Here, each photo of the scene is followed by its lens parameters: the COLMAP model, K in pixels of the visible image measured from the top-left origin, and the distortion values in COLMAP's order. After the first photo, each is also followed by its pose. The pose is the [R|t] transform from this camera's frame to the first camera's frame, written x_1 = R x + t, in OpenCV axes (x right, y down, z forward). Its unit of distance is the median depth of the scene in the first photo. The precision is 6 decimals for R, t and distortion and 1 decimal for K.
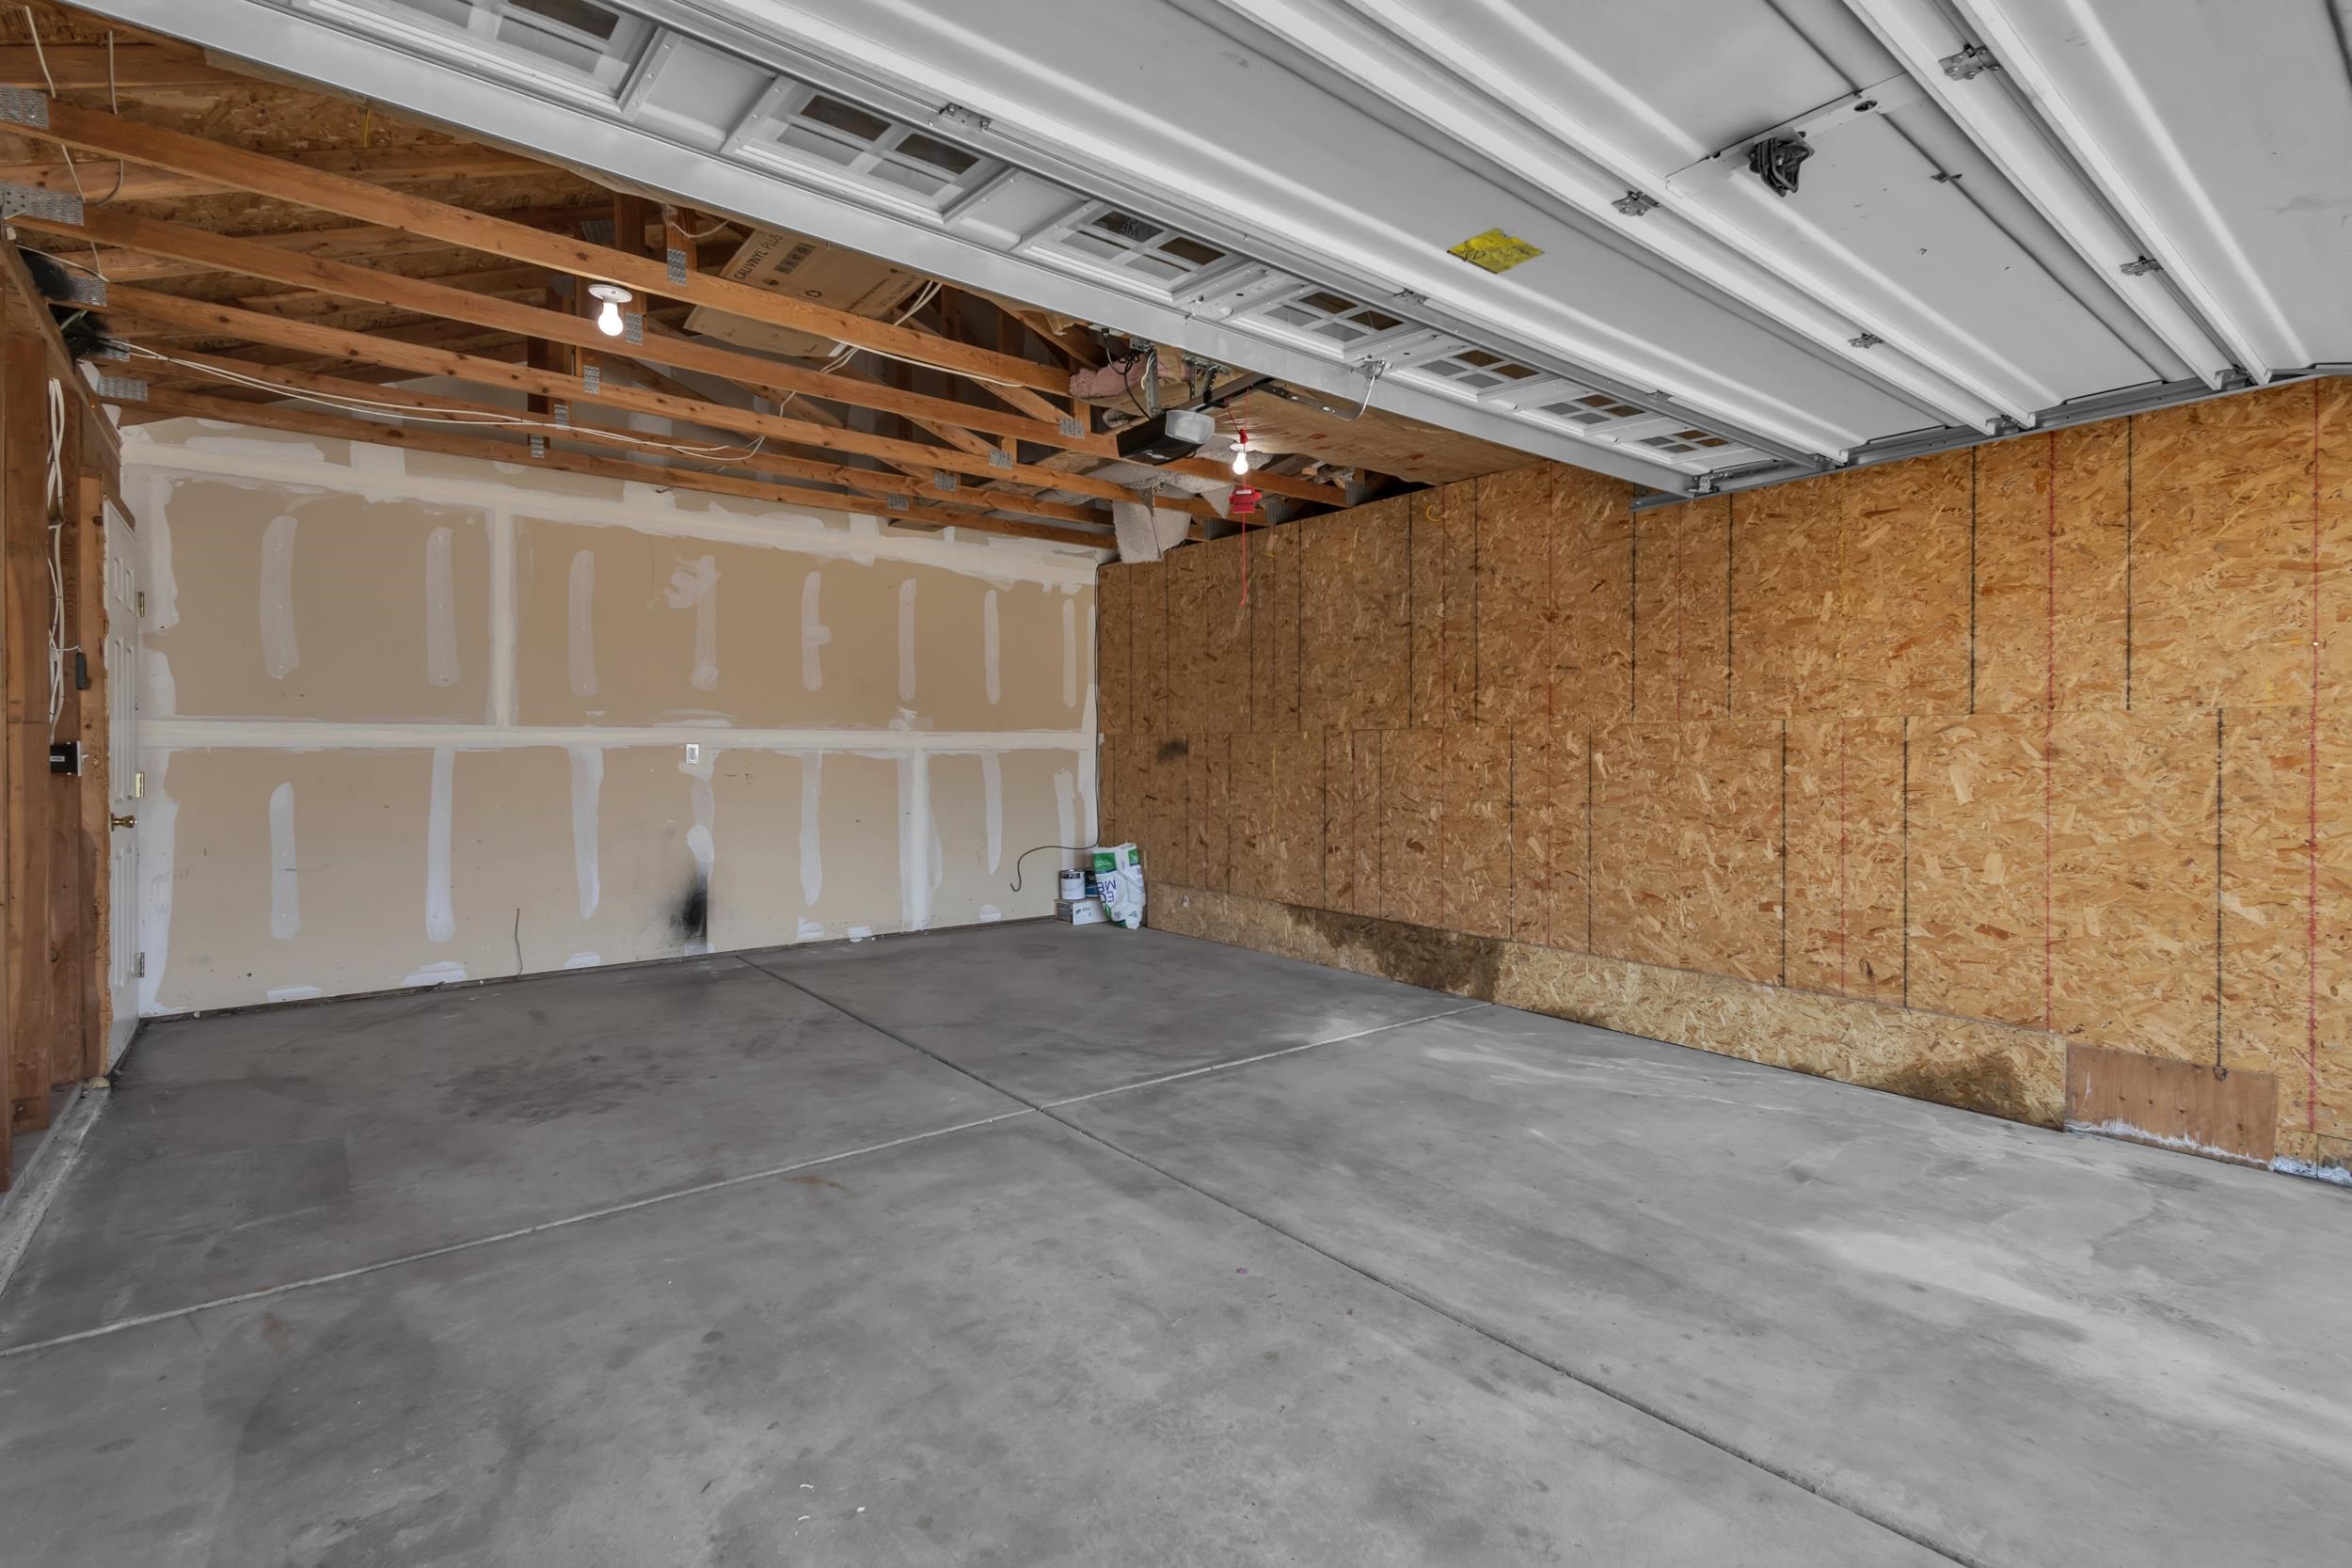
lens RADIAL K [[1075.6, 0, 1177.5], [0, 1075.6, 762.4], [0, 0, 1]] dist [0.009226, -0.000308]
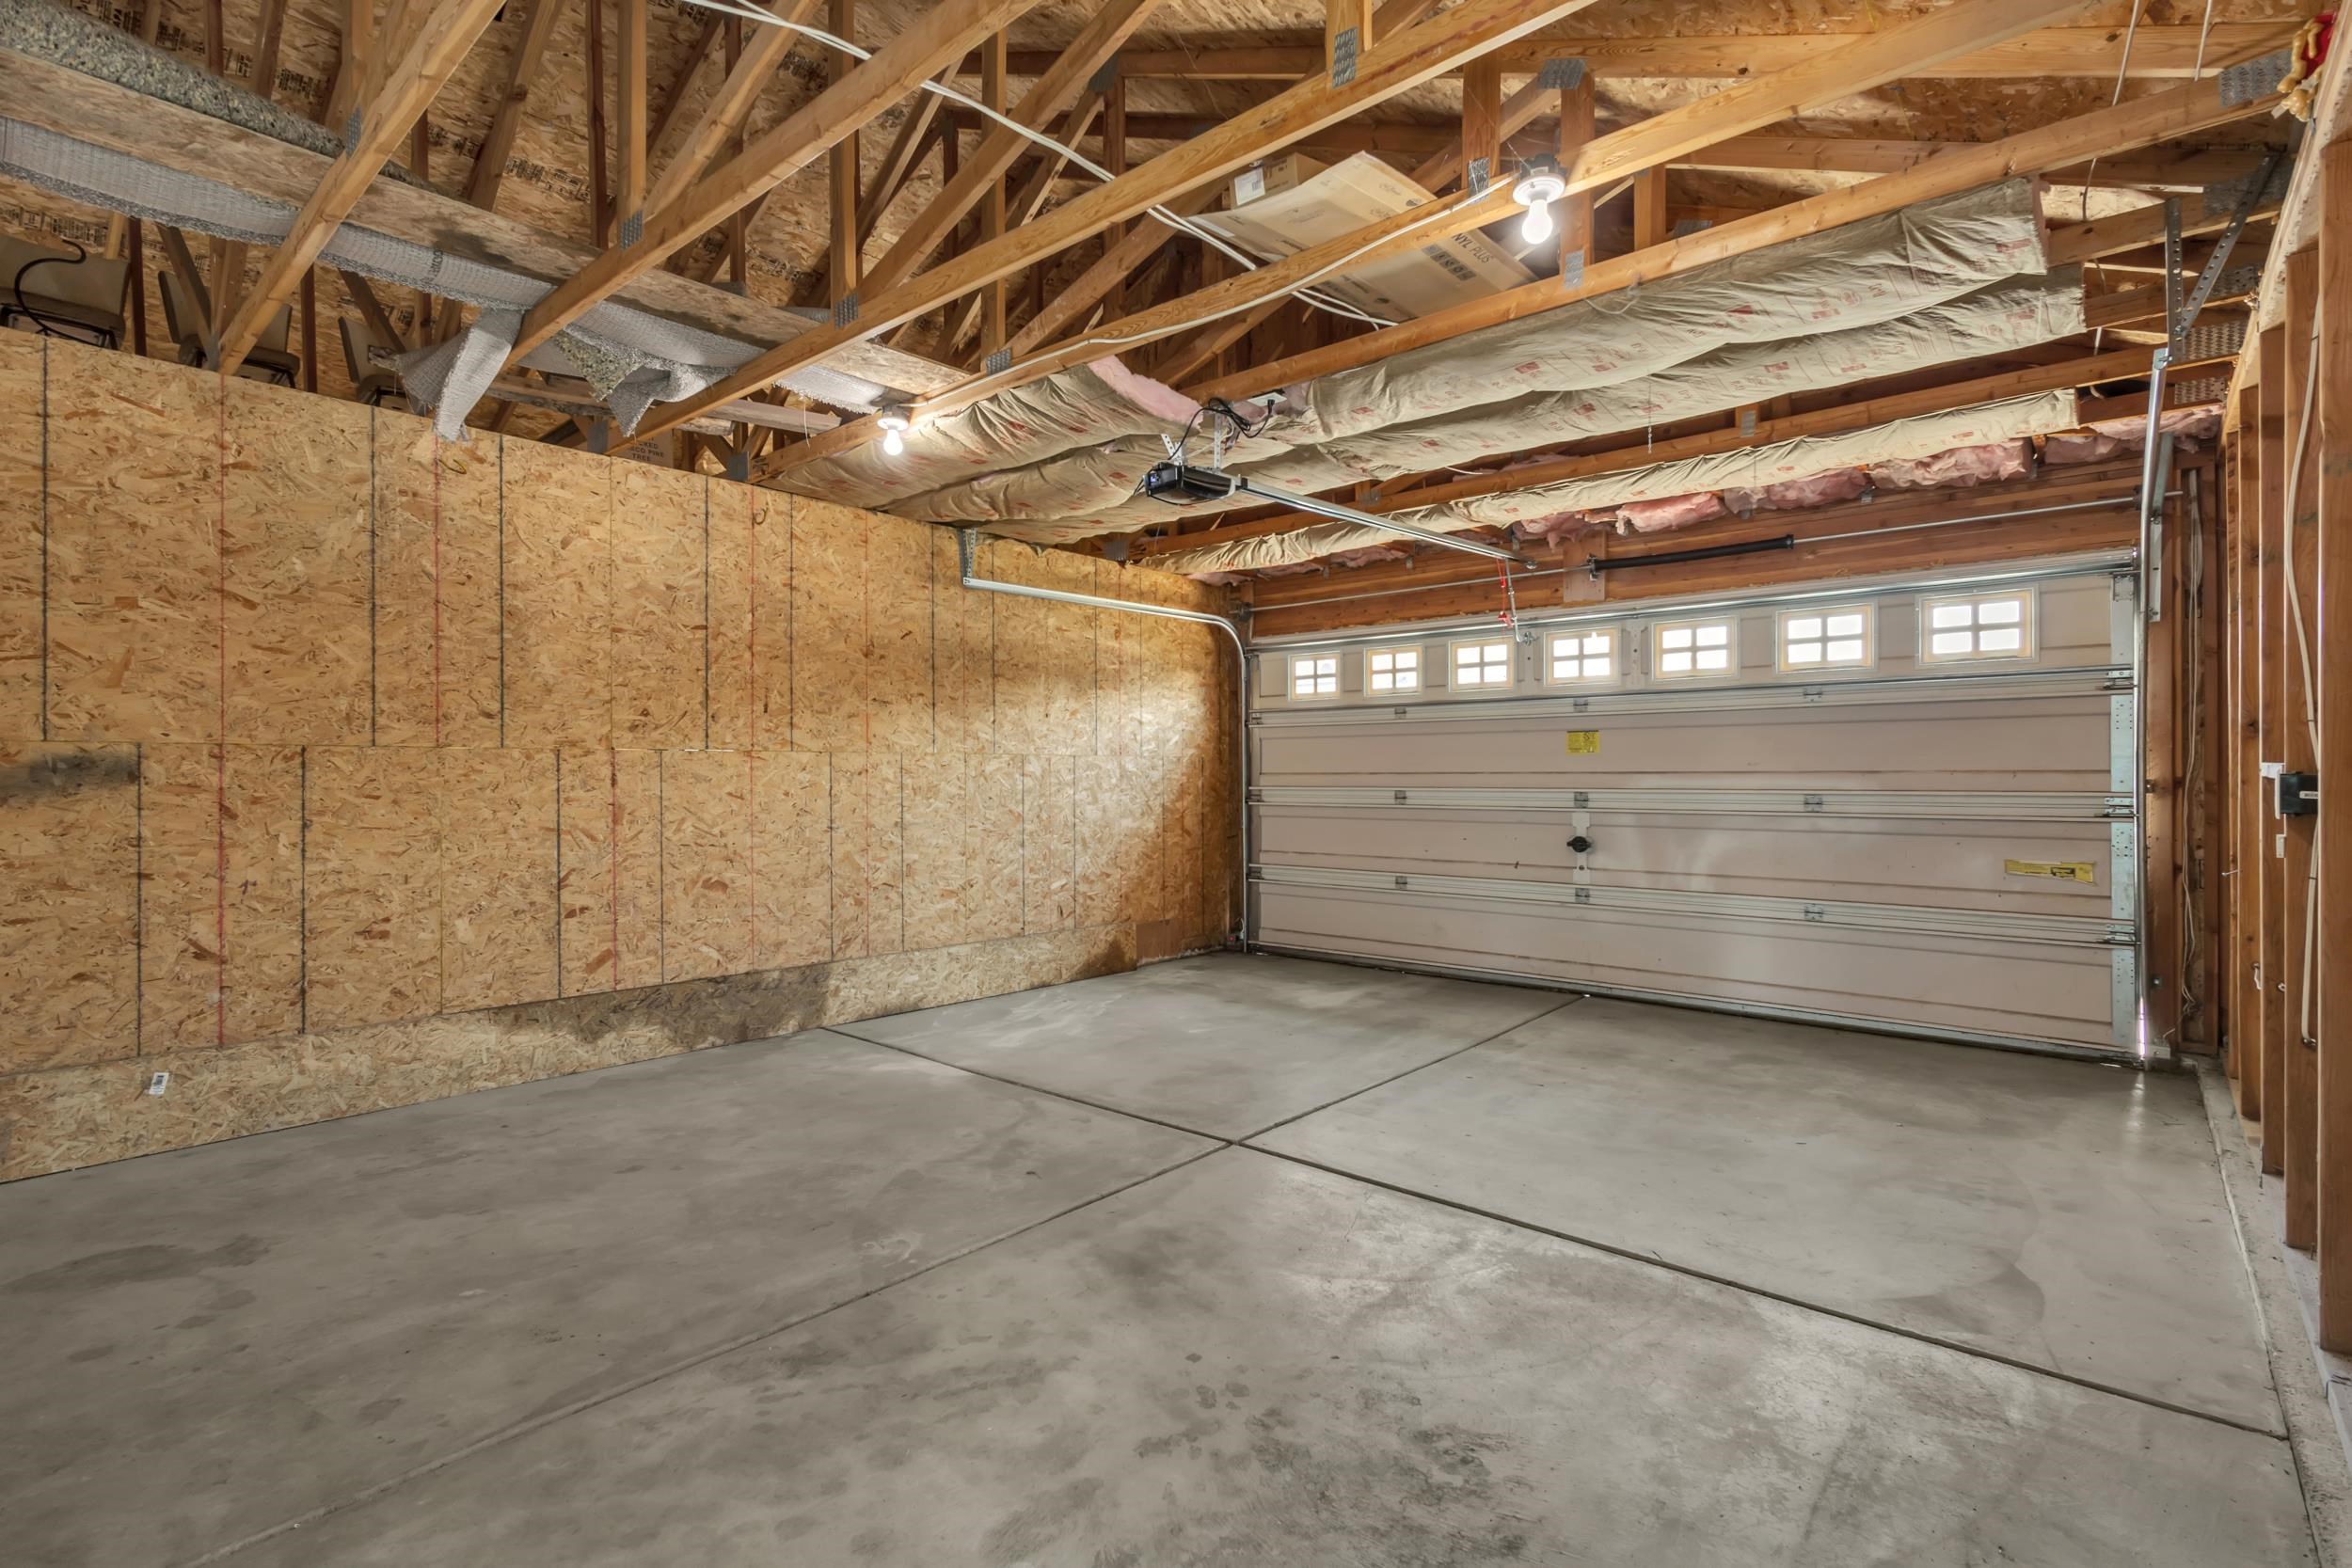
lens RADIAL K [[1075.6, 0, 1181.4], [0, 1075.6, 781.8], [0, 0, 1]] dist [0.009226, -0.000308]
pose [[-0.167044, -0.008314, 0.985914, -0.733234], [0.008095, 0.999919, 0.009804, -0.012219], [-0.985916, 0.009618, -0.166963, 0.813459]]
